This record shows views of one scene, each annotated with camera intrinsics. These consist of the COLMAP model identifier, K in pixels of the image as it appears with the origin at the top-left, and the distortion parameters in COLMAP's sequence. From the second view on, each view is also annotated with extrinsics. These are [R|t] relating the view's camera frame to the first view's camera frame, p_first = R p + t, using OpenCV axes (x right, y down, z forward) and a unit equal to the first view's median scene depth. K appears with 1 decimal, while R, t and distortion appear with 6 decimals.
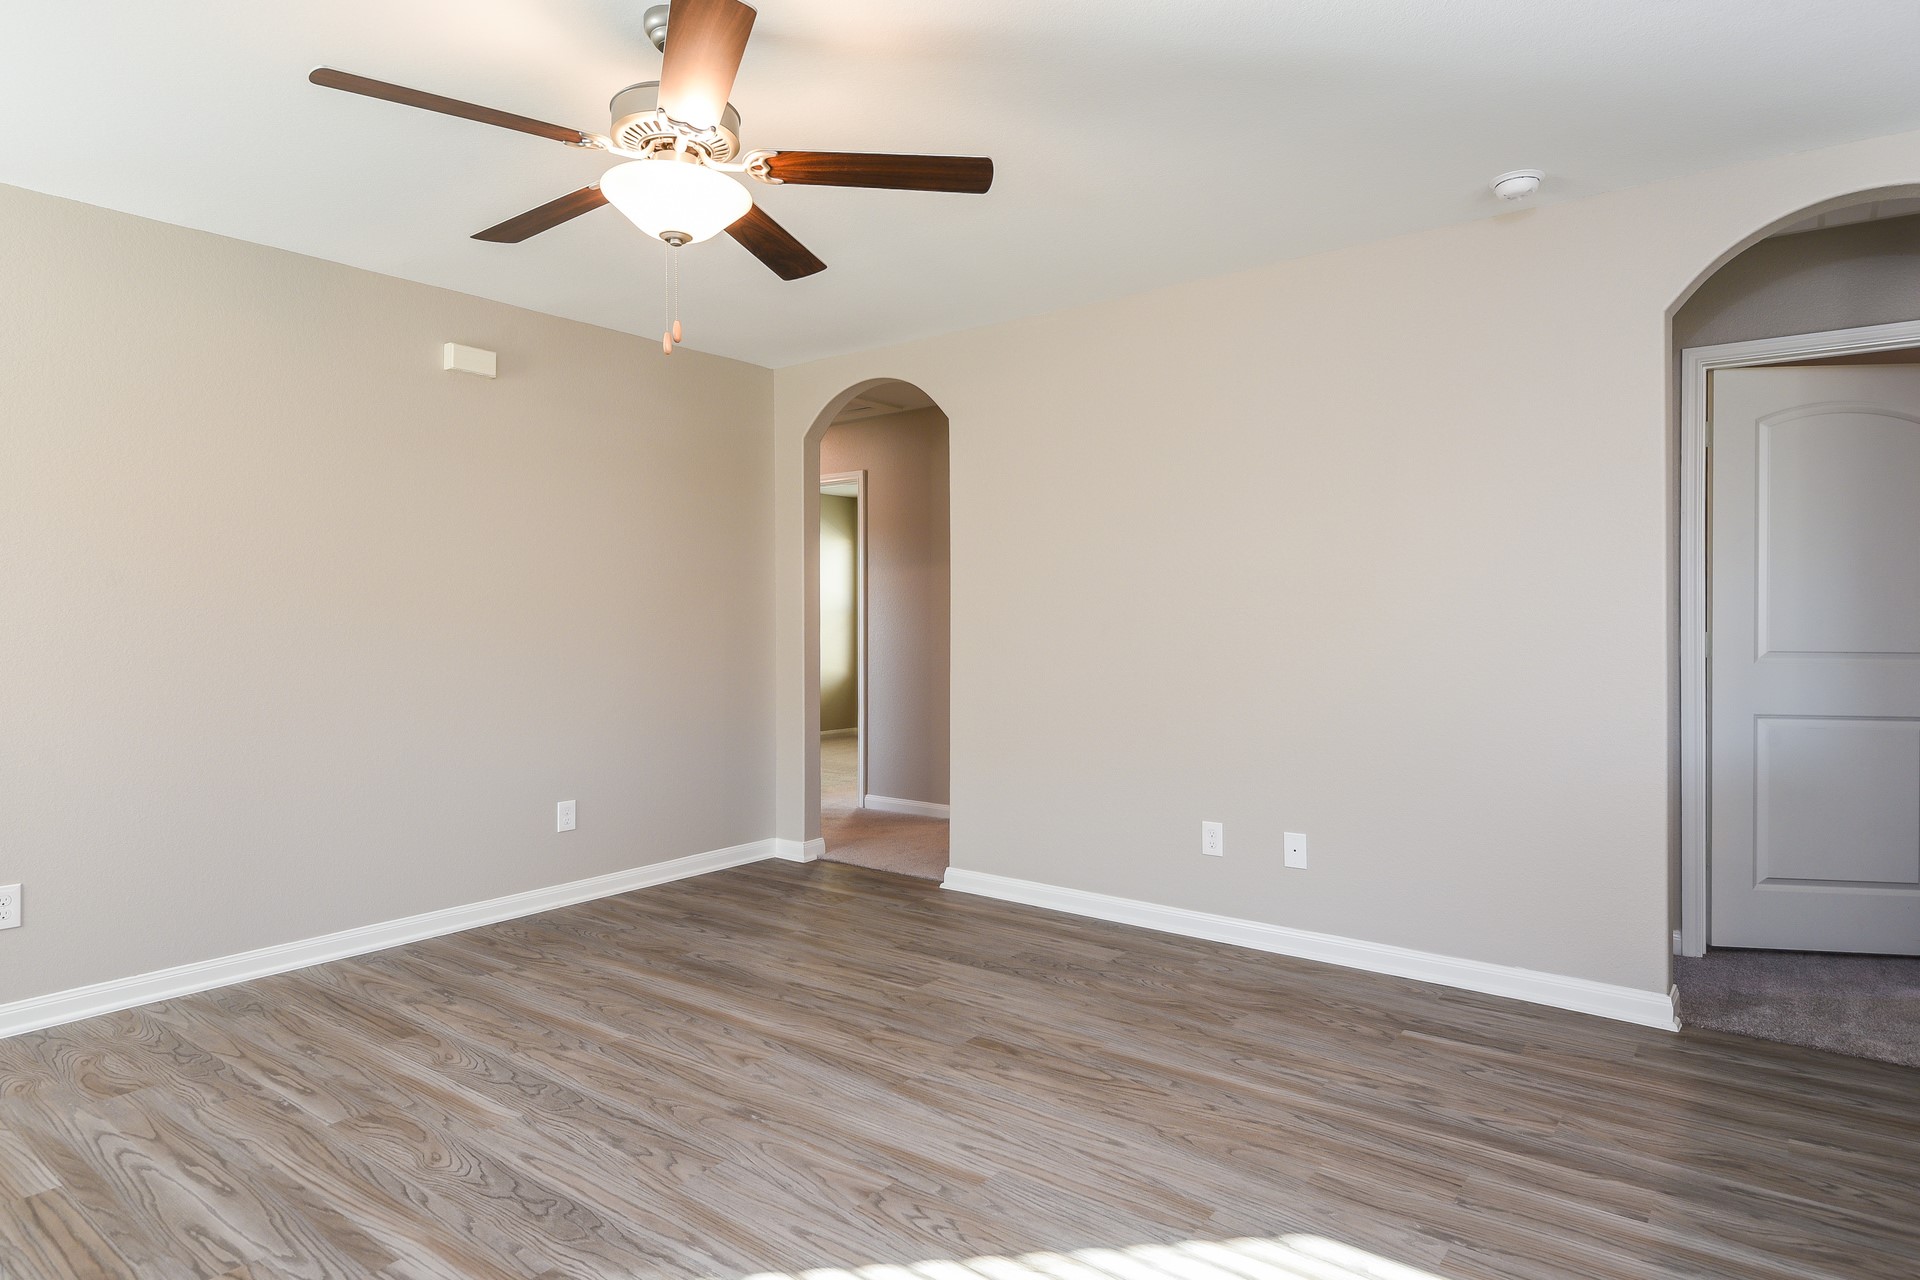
lens RADIAL K [[1074.1, 0, 961.3], [0, 1074.1, 617.9], [0, 0, 1]] dist [0.023503, -0.026317]
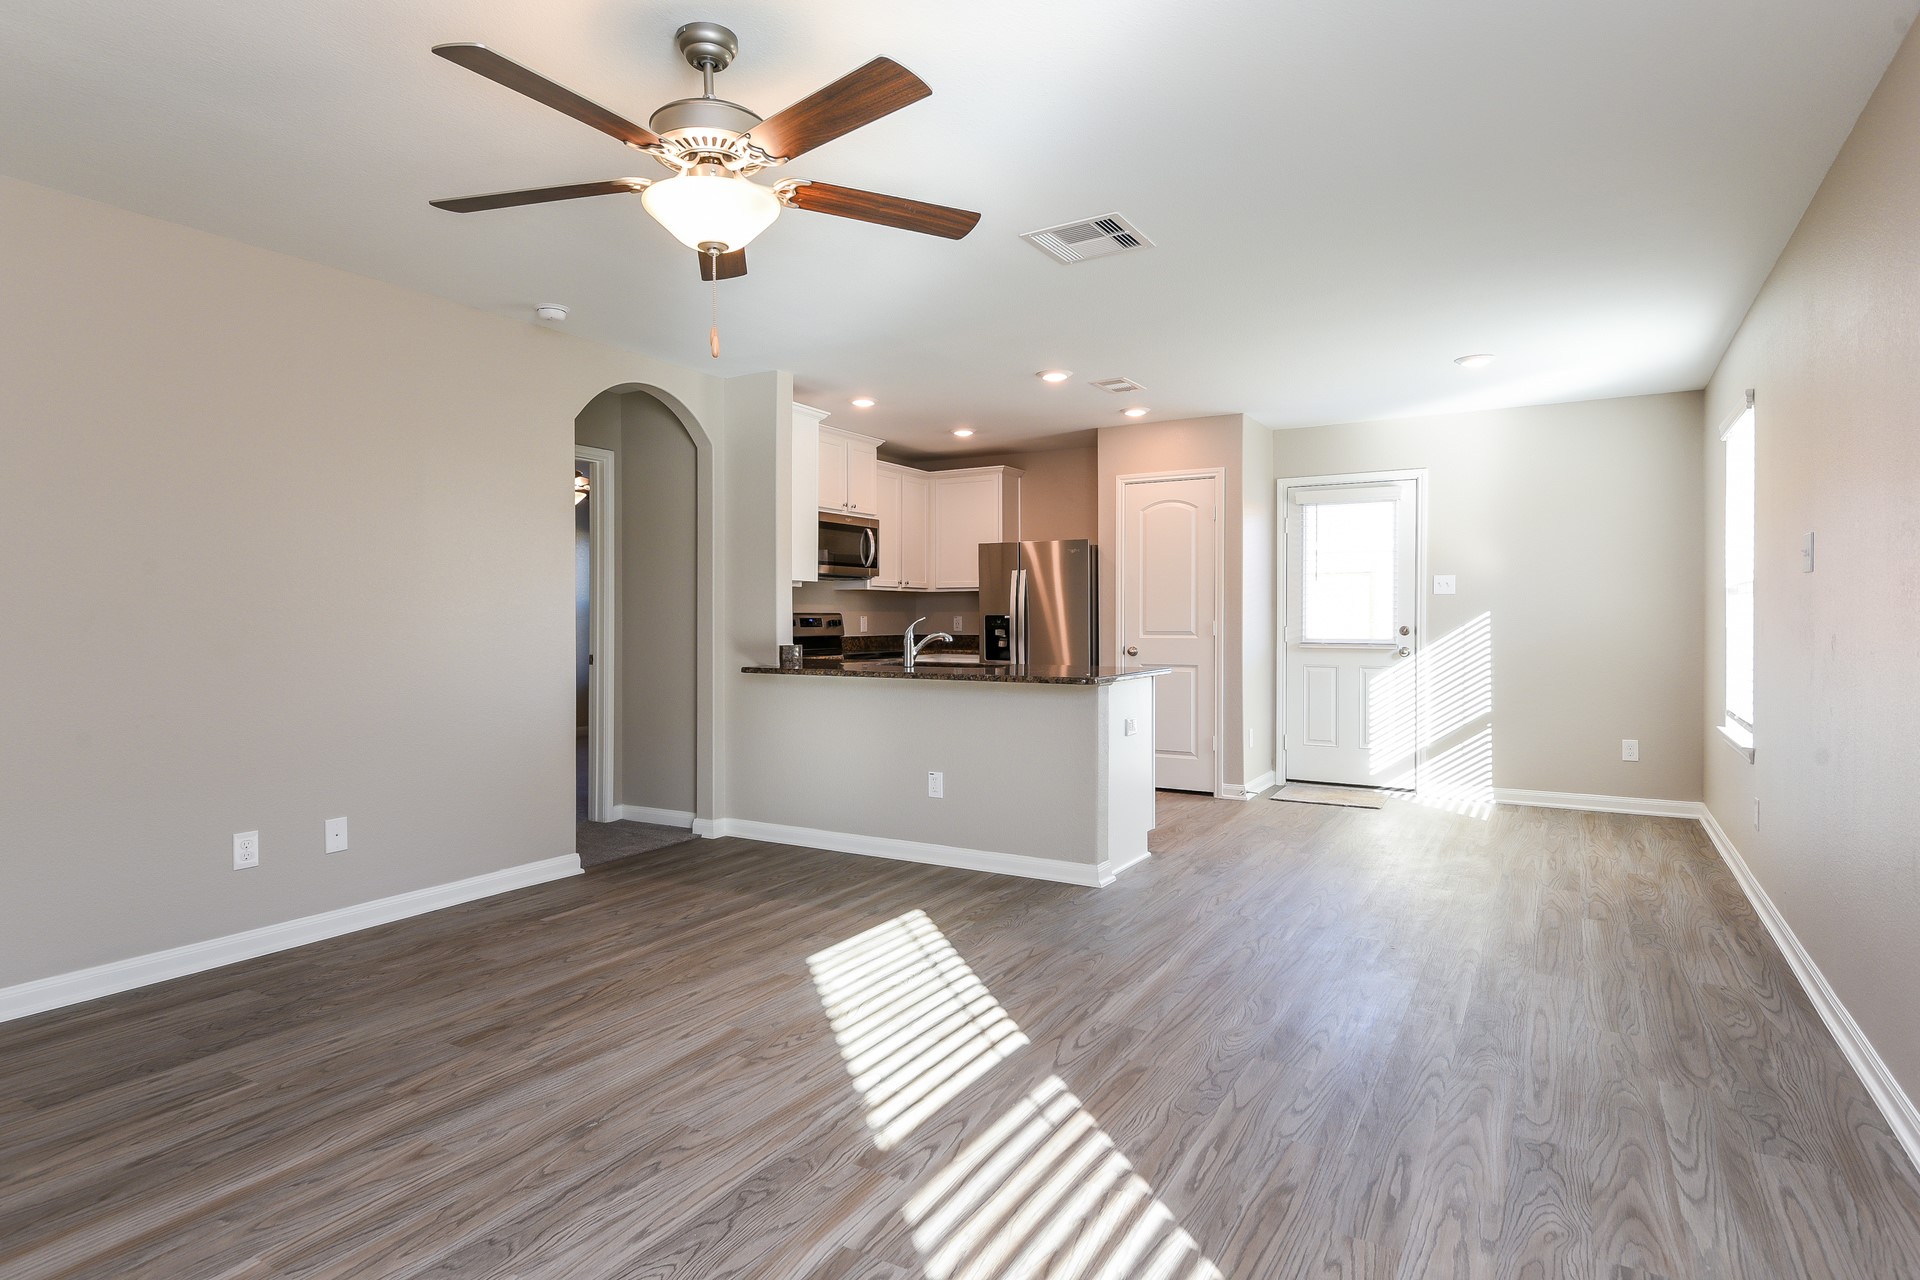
lens RADIAL K [[1074.1, 0, 961.3], [0, 1074.1, 617.9], [0, 0, 1]] dist [0.023503, -0.026317]
pose [[-0.128153, -0.003402, 0.991749, -1.077665], [0.000081, 0.999994, 0.003441, 0.003416], [-0.991754, 0.000522, -0.128152, 0.716967]]
